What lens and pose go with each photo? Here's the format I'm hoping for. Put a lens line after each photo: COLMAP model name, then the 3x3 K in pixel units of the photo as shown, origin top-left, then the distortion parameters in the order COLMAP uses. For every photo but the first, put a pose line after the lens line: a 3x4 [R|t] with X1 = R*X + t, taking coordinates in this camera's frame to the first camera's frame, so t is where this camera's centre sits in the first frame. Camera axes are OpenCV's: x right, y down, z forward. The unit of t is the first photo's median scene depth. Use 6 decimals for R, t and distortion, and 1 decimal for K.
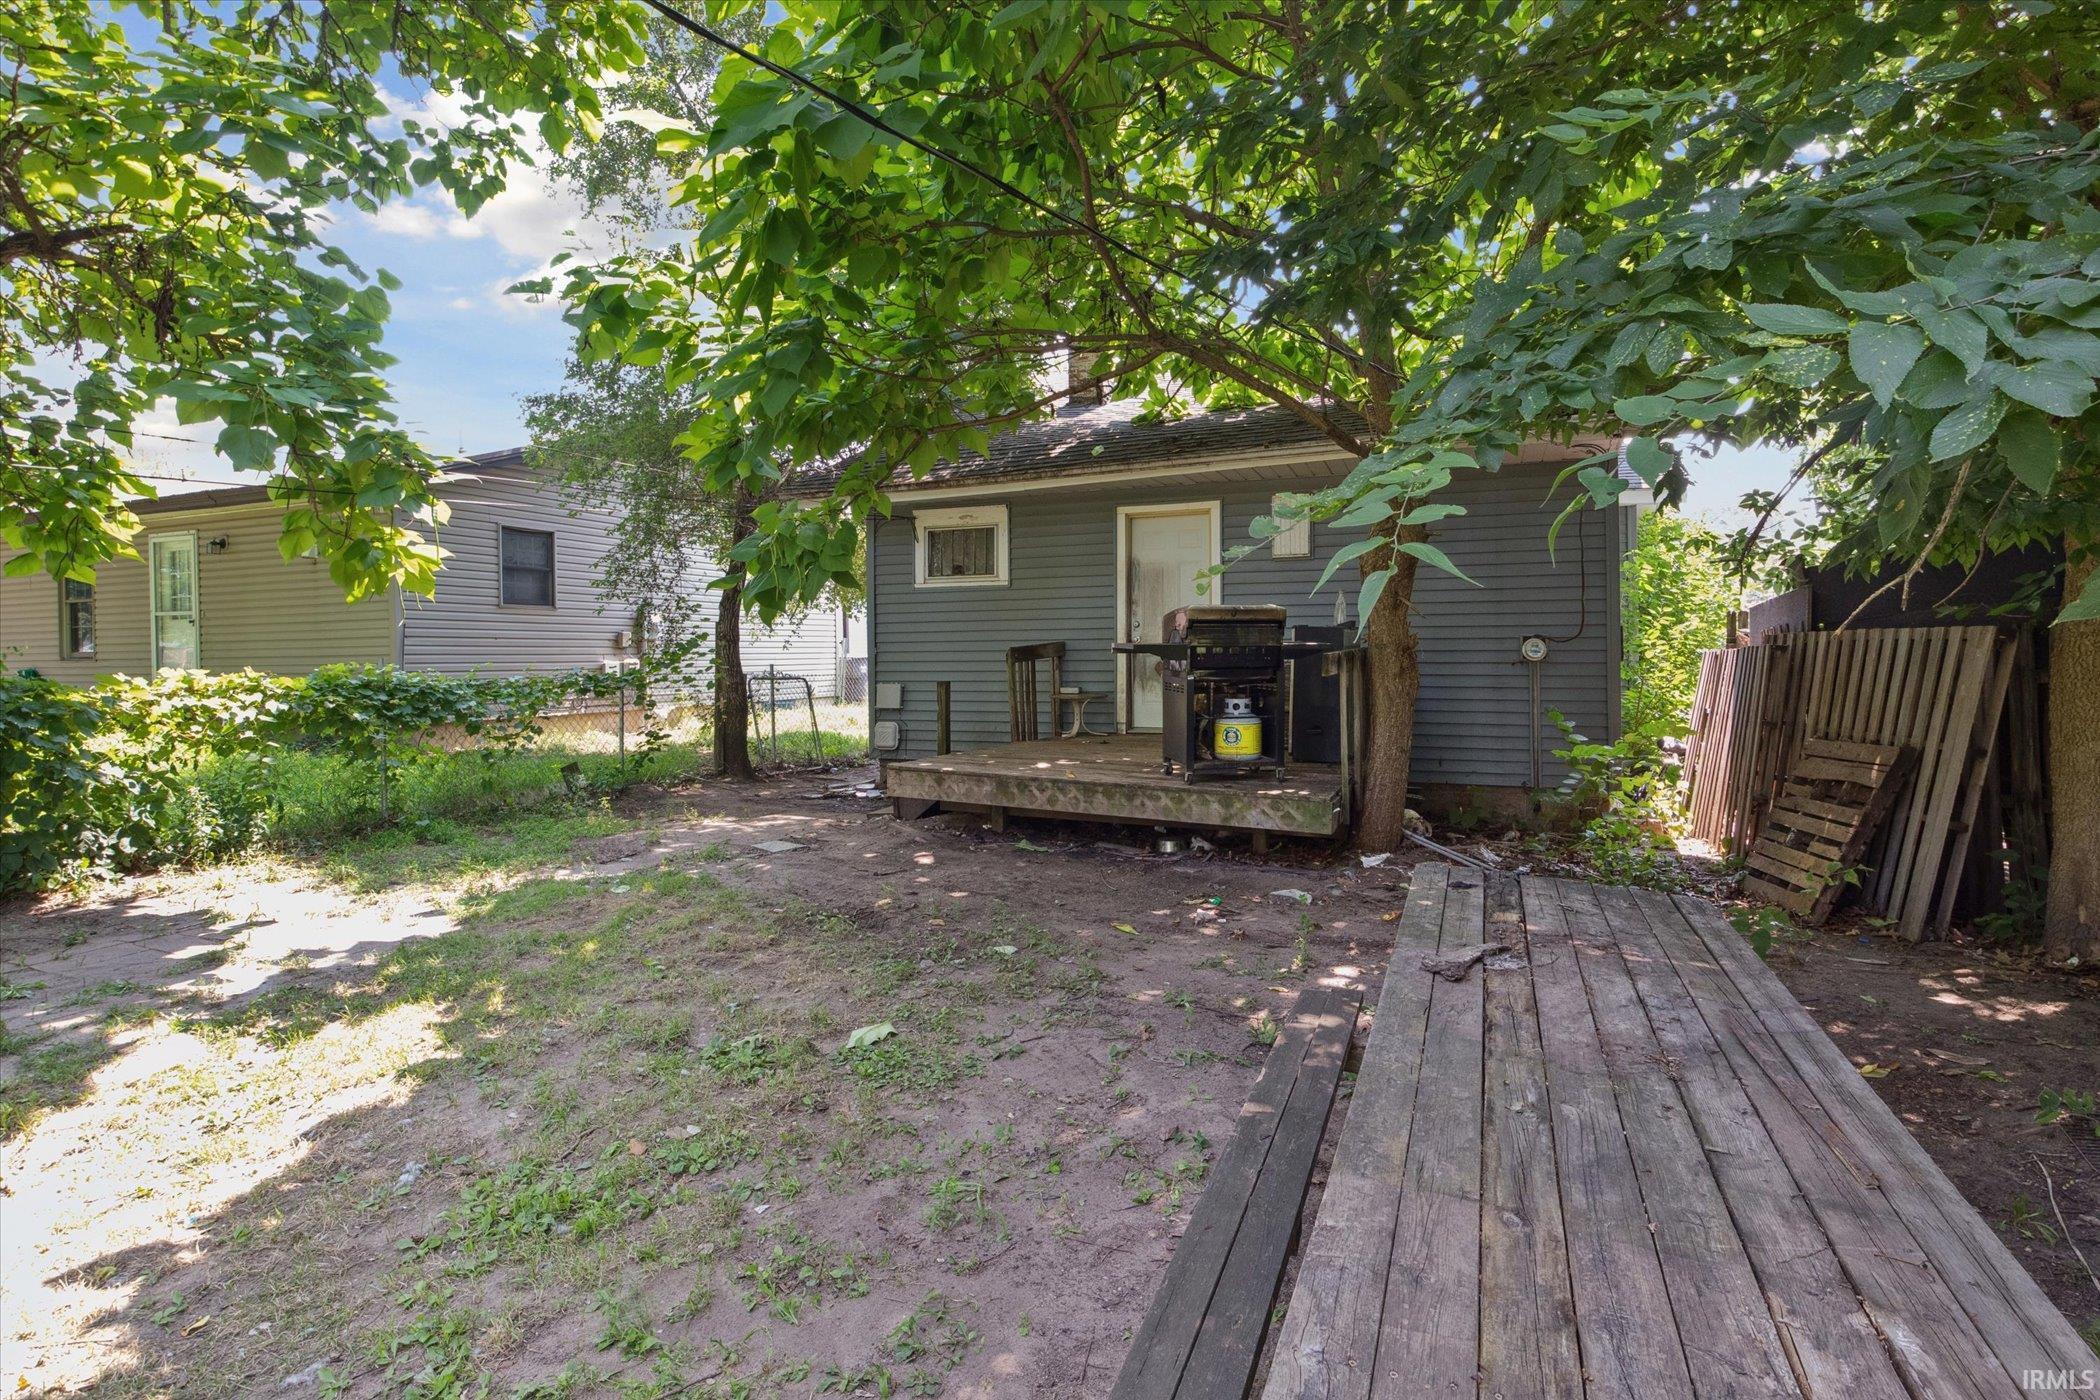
lens RADIAL K [[1099.8, 0, 1056.5], [0, 1099.8, 668.4], [0, 0, 1]] dist [-0.001028, -0.000145]
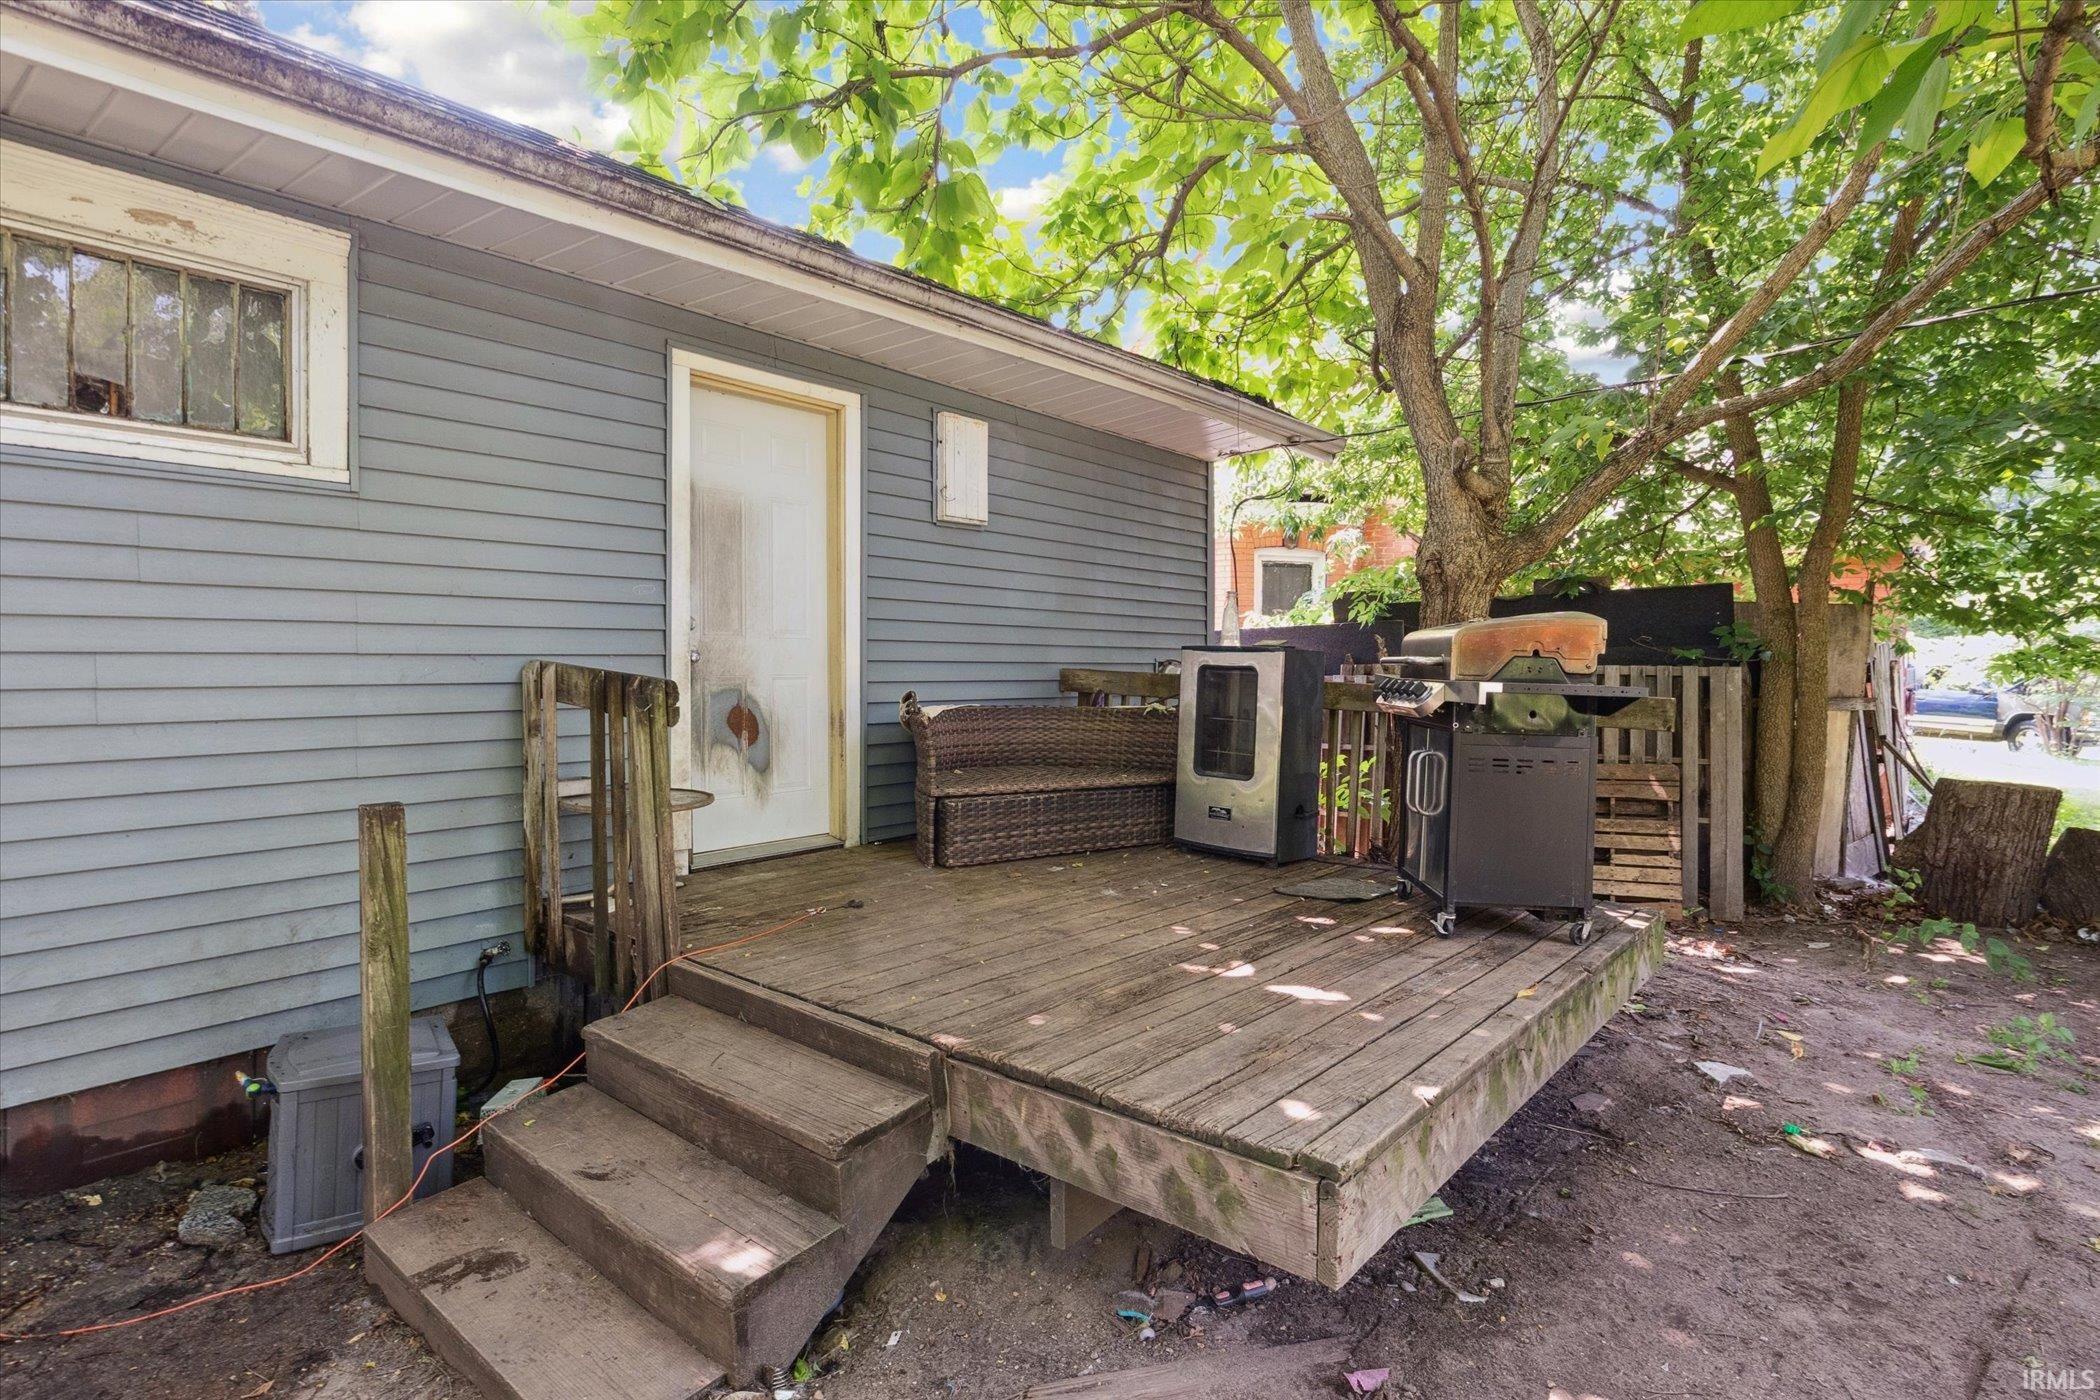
lens RADIAL K [[1099.8, 0, 1056.5], [0, 1099.8, 668.4], [0, 0, 1]] dist [-0.001028, -0.000145]
pose [[0.268933, 0.007940, 0.963126, -0.432740], [0.009905, 0.999890, -0.011009, -0.022681], [-0.963108, 0.012500, 0.268825, 1.029800]]
